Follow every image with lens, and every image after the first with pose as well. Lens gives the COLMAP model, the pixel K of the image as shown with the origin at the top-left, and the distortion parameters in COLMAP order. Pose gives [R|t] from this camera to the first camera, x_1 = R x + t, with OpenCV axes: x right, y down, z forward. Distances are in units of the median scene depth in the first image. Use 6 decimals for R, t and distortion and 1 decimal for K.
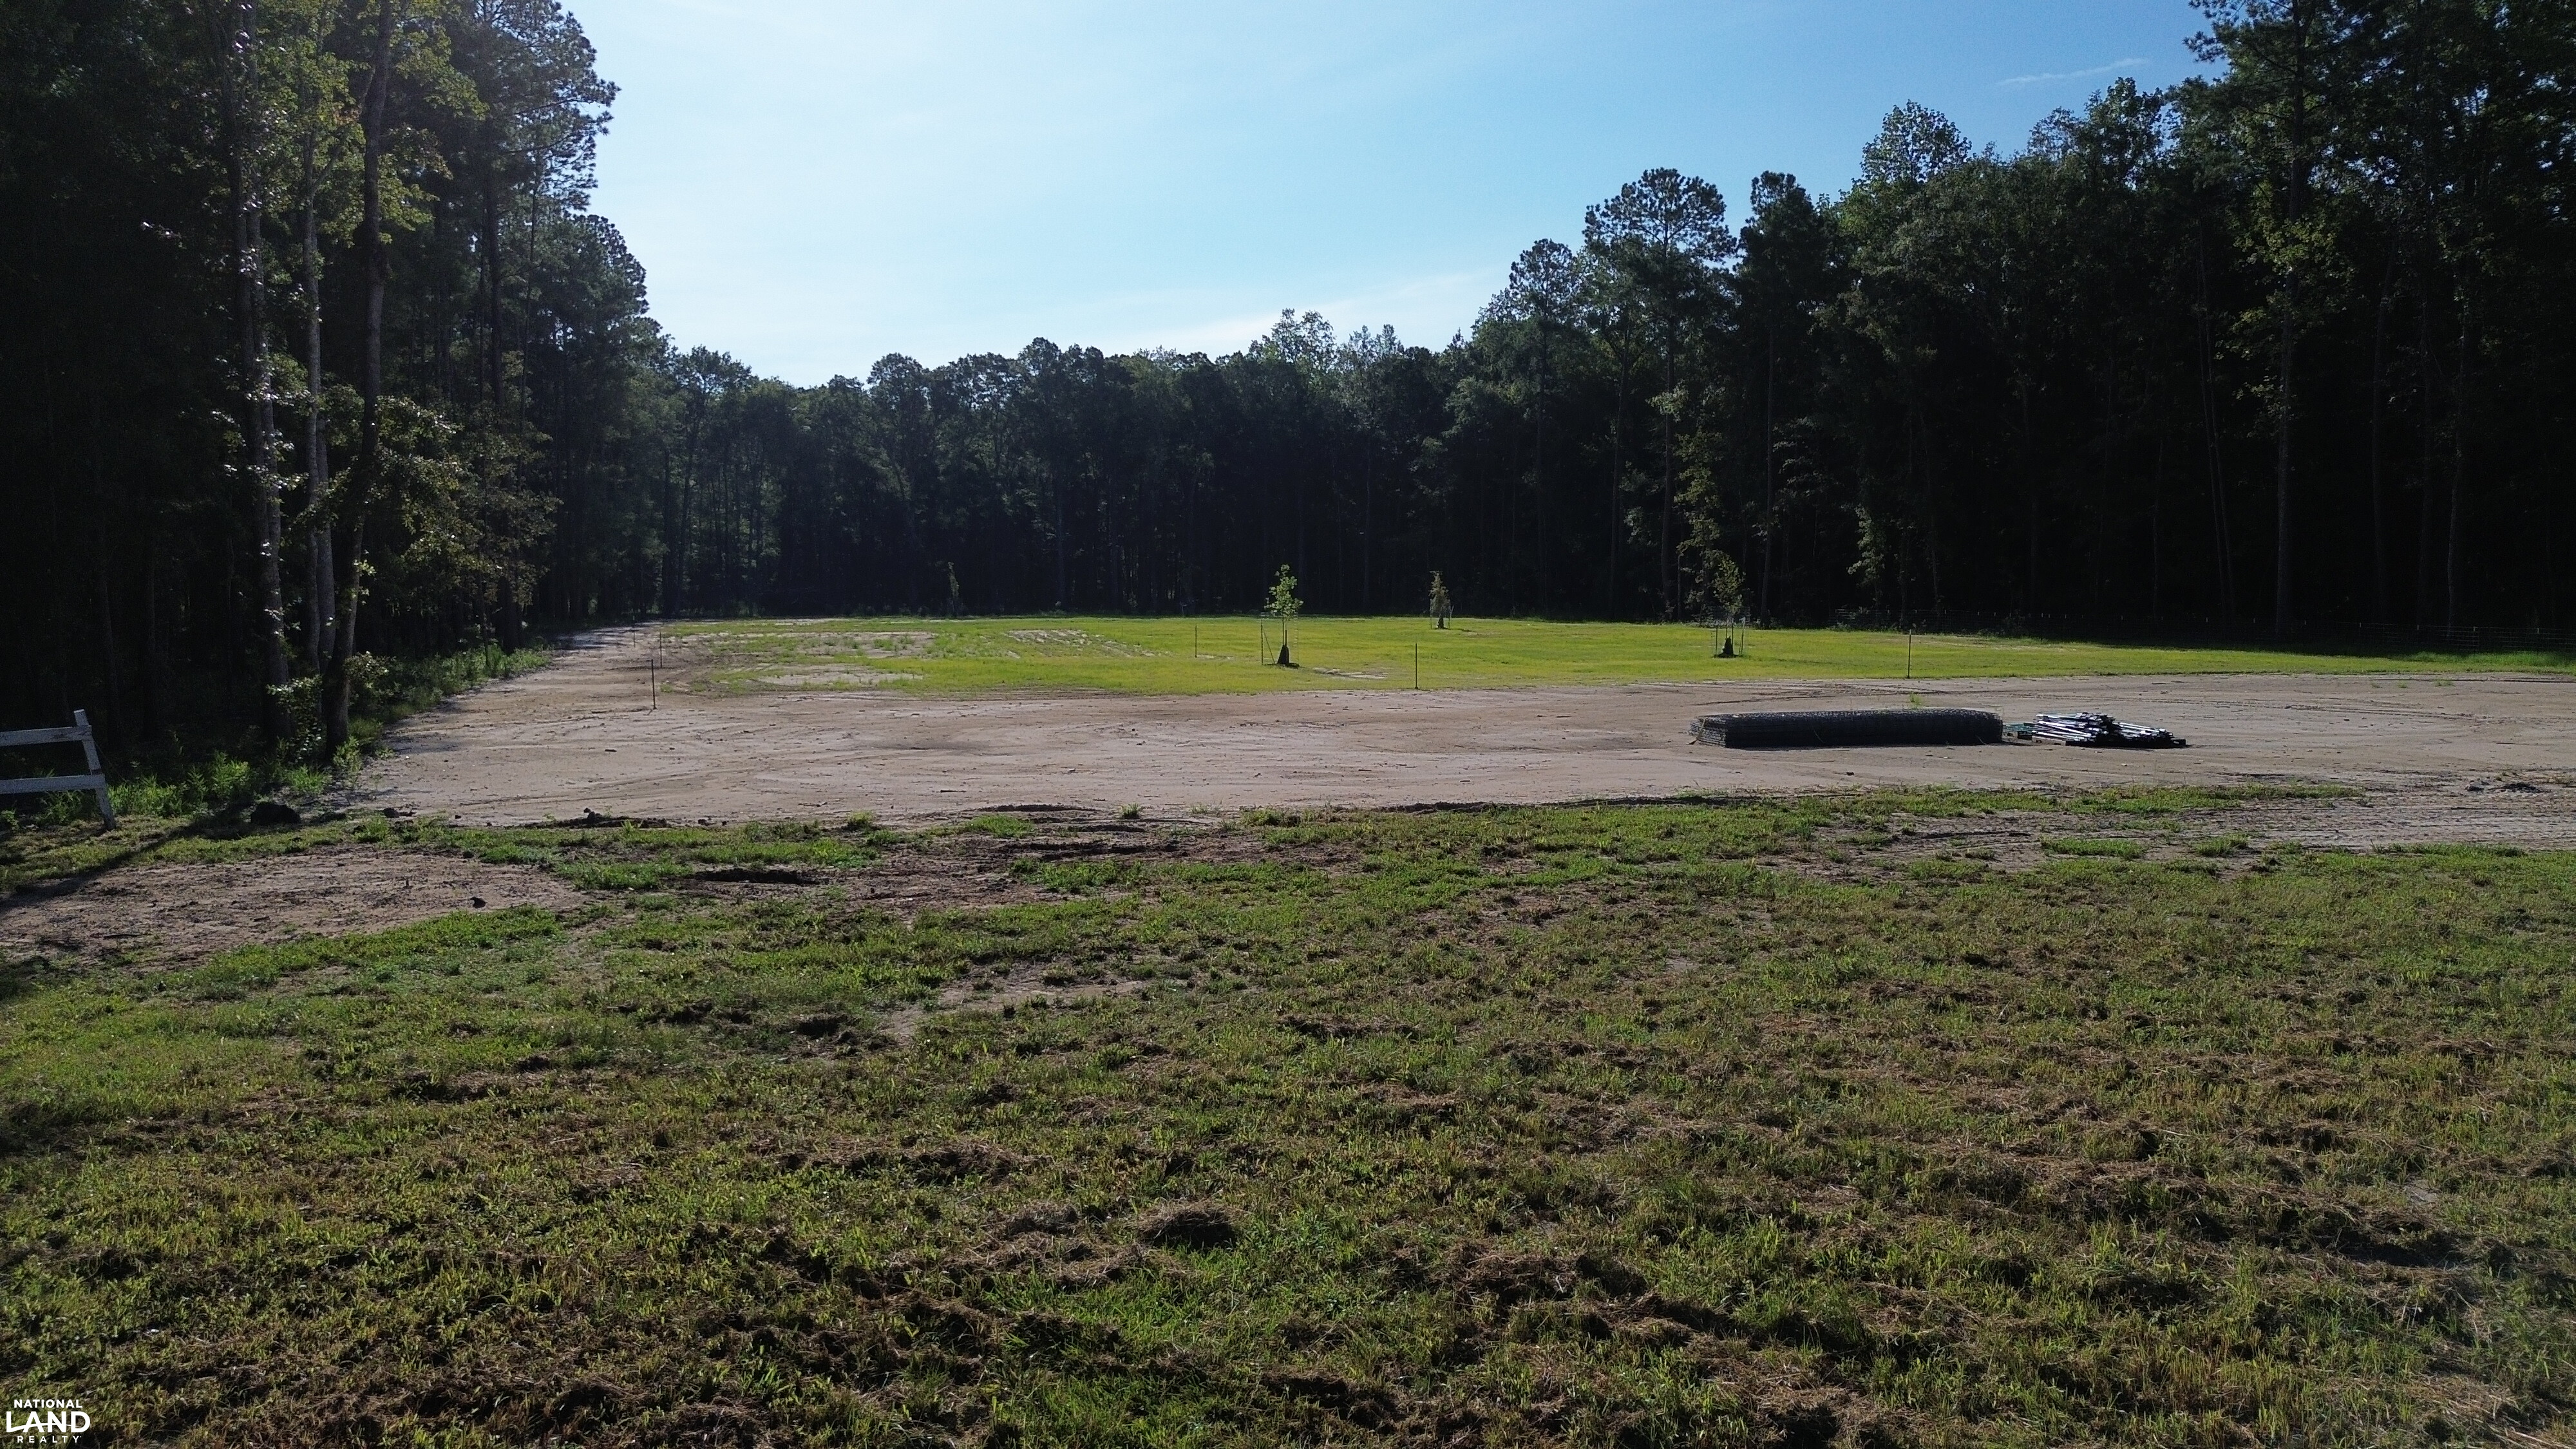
lens RADIAL K [[1836.3, 0, 1295.0], [0, 1836.3, 706.7], [0, 0, 1]] dist [0.051562, -0.012844]
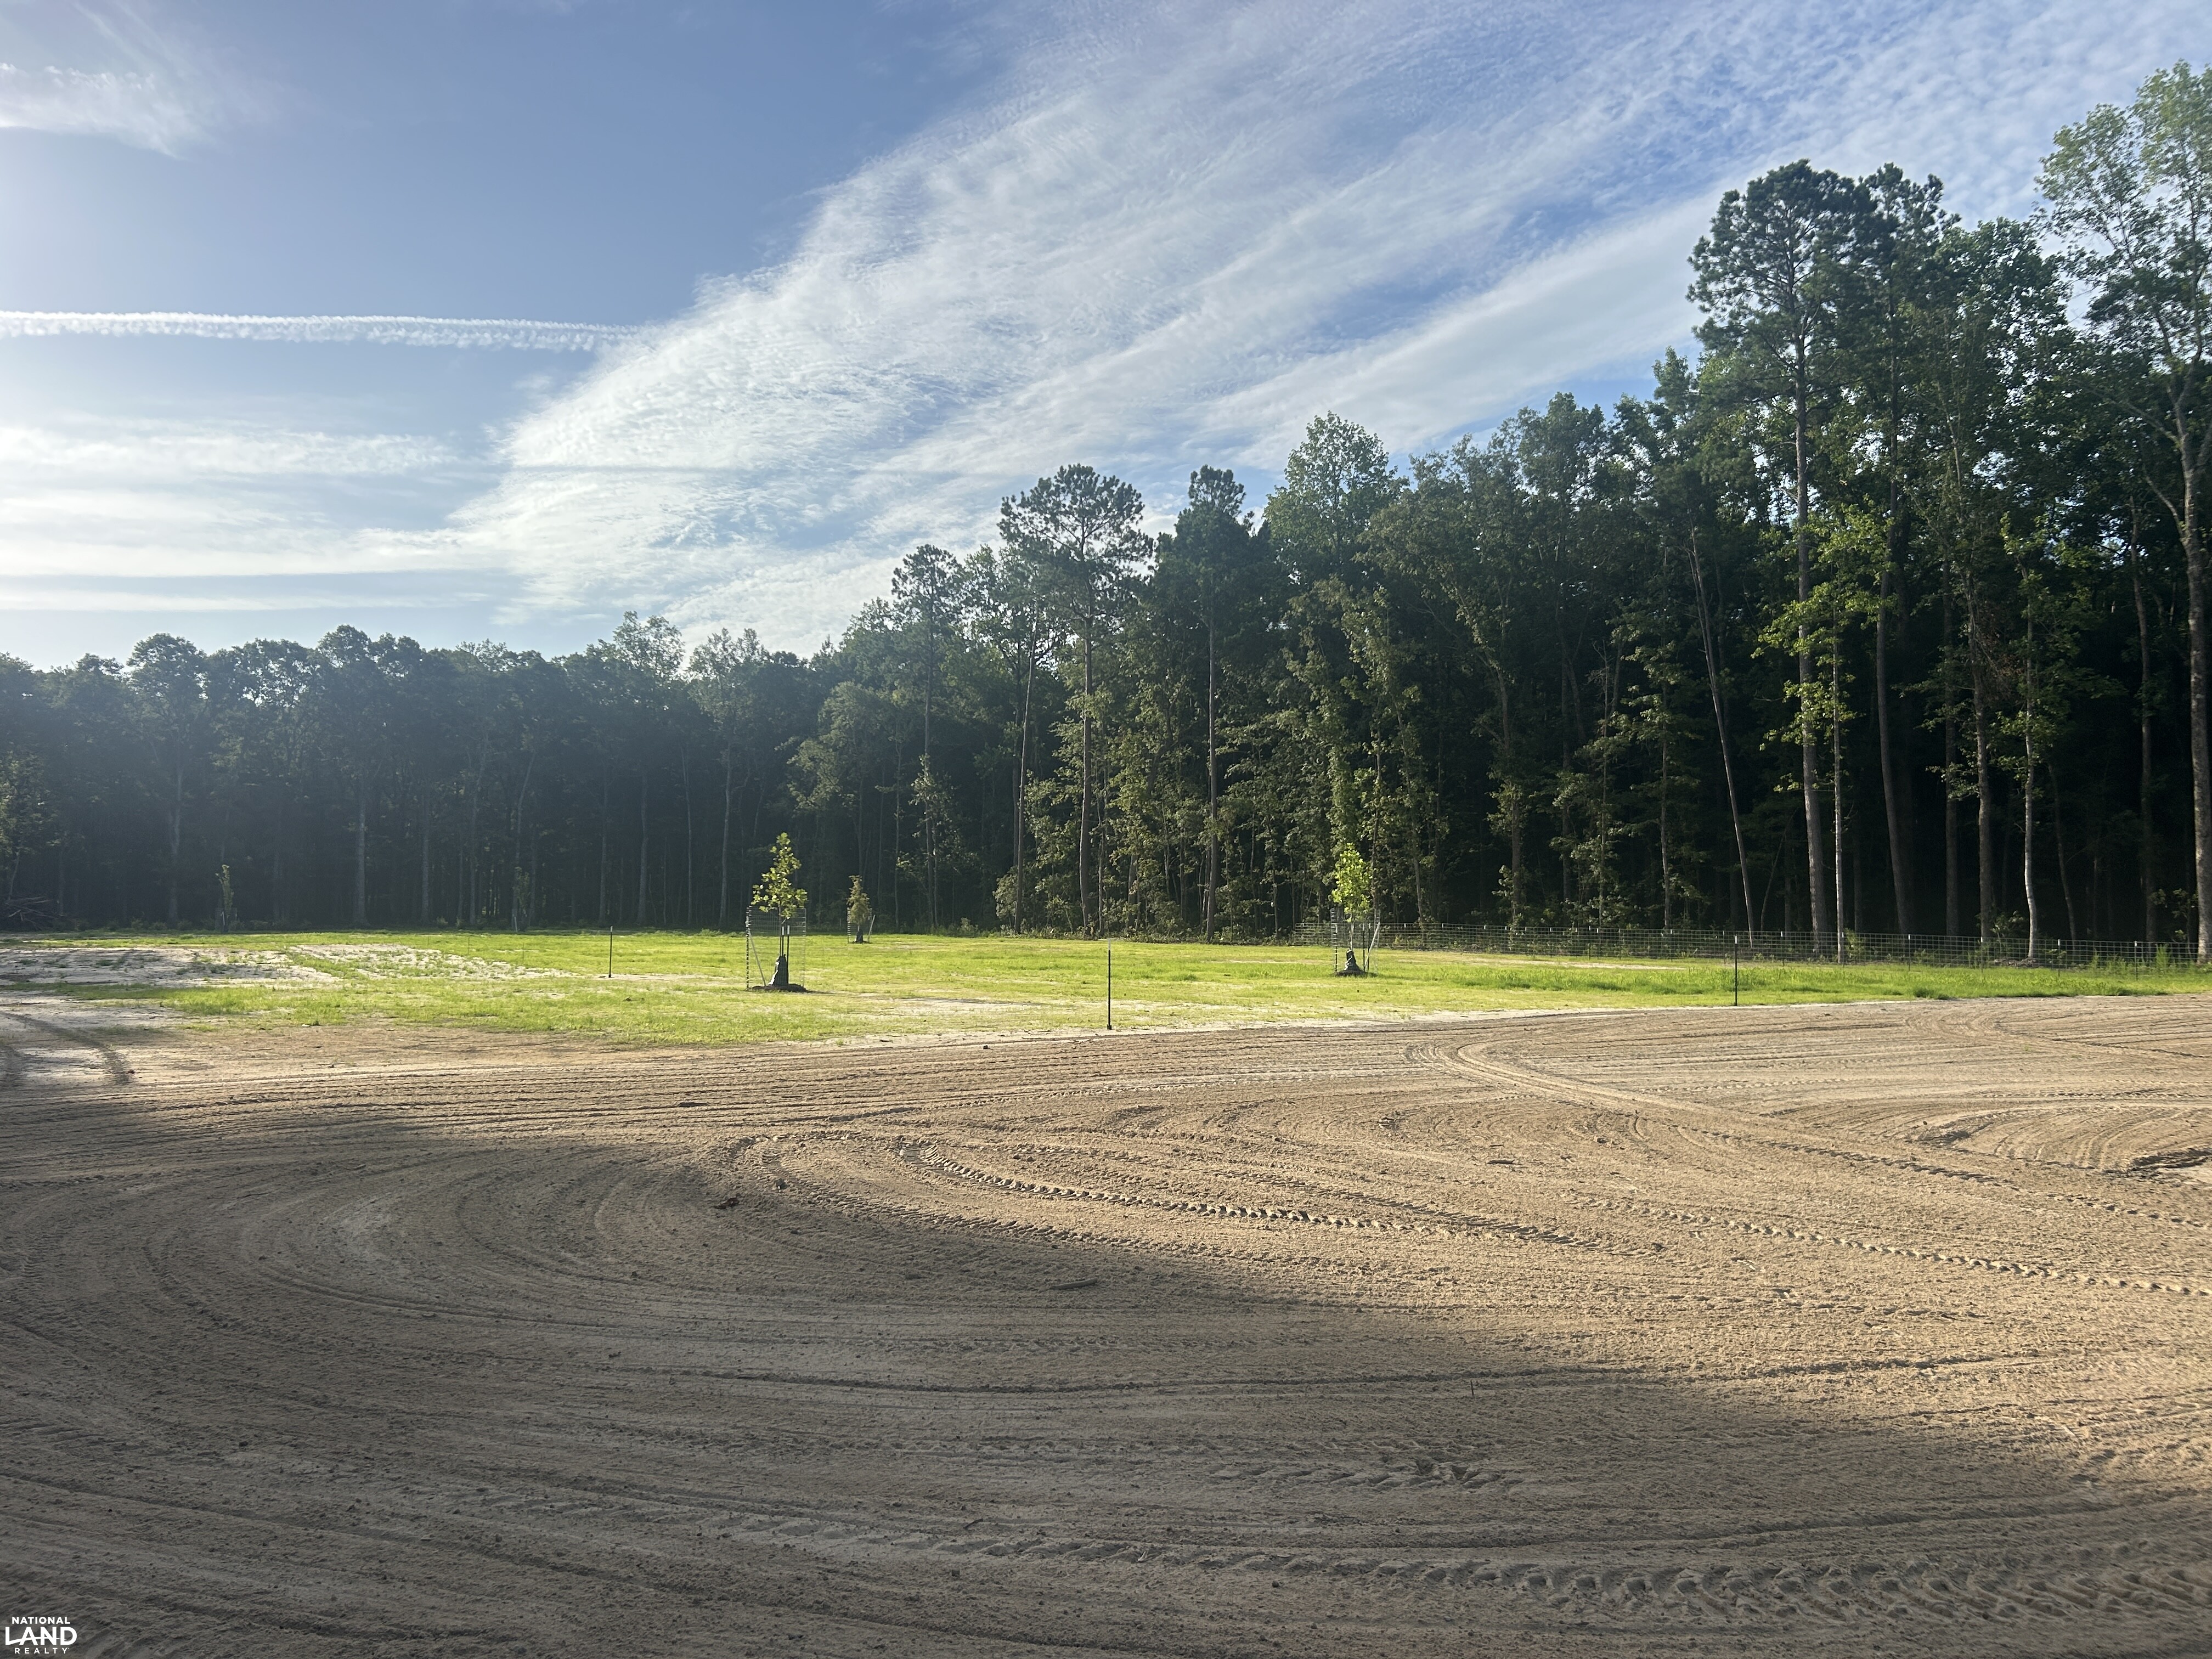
lens RADIAL K [[1691.0, 0, 1093.4], [0, 1691.0, 847.3], [0, 0, 1]] dist [0.048362, -0.040740]
pose [[0.957759, 0.018602, 0.286971, -0.032513], [0.011288, 0.994705, -0.102151, -0.003425], [-0.287352, 0.101075, 0.952477, 0.139411]]
